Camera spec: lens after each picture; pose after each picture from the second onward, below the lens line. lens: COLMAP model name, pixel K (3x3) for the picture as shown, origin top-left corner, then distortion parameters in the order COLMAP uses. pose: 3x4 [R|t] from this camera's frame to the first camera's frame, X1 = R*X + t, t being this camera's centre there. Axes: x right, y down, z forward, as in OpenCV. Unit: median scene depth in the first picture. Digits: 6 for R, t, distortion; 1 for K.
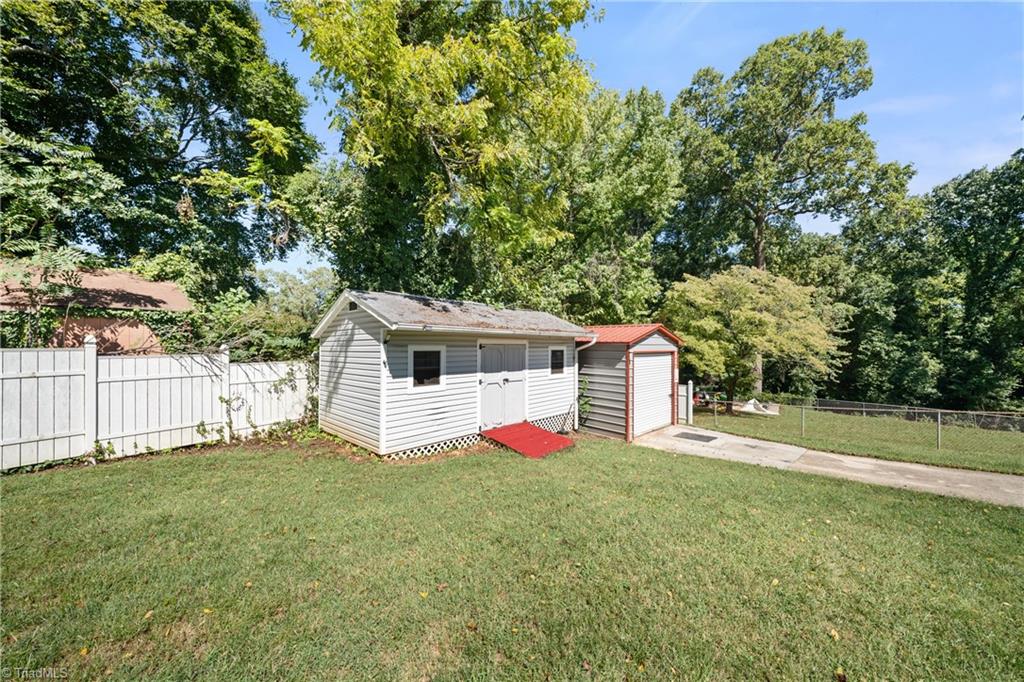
lens RADIAL K [[360.5, 0, 515.8], [0, 360.5, 343.6], [0, 0, 1]] dist [-0.001419, -0.000279]
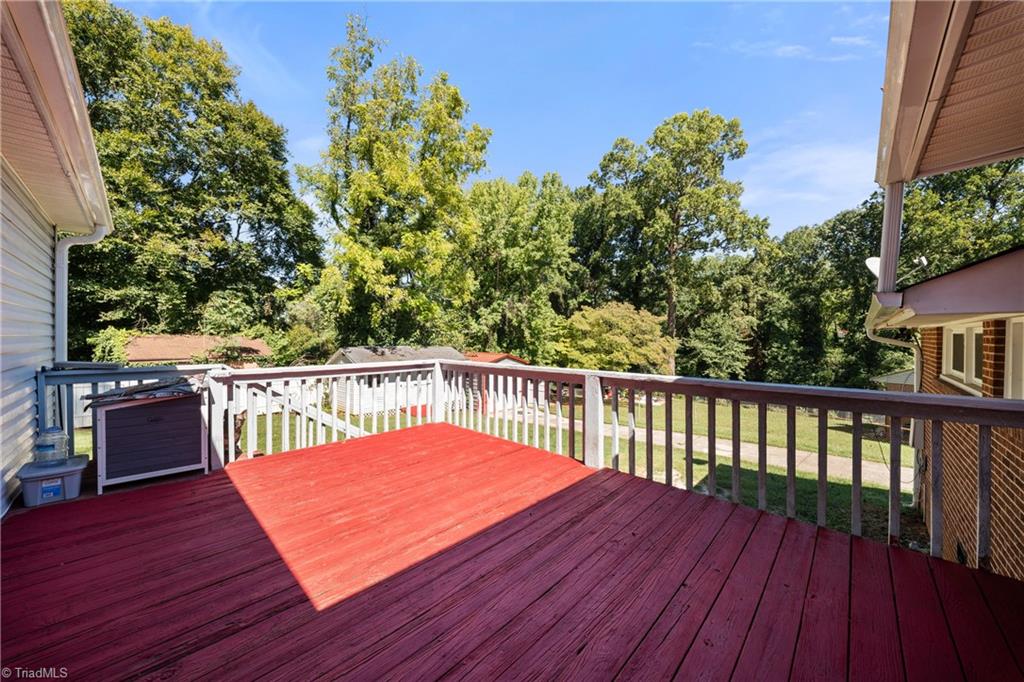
lens RADIAL K [[360.5, 0, 515.8], [0, 360.5, 343.6], [0, 0, 1]] dist [-0.001419, -0.000279]
pose [[0.999994, -0.003405, -0.000896, 0.226394], [0.003412, 0.999963, 0.007959, -0.062689], [0.000869, -0.007962, 0.999968, -0.455759]]
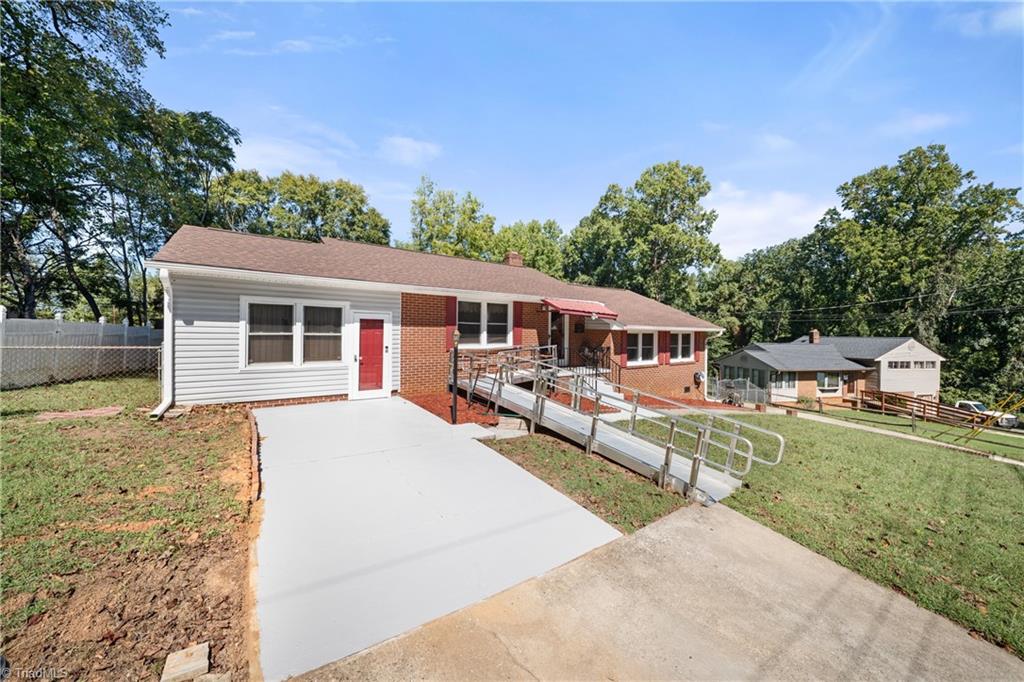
lens RADIAL K [[360.5, 0, 515.8], [0, 360.5, 343.6], [0, 0, 1]] dist [-0.001419, -0.000279]
pose [[0.985600, 0.026442, -0.167015, 0.573960], [-0.020183, 0.999033, 0.039063, -0.093214], [0.167887, -0.035129, 0.985180, -1.224321]]
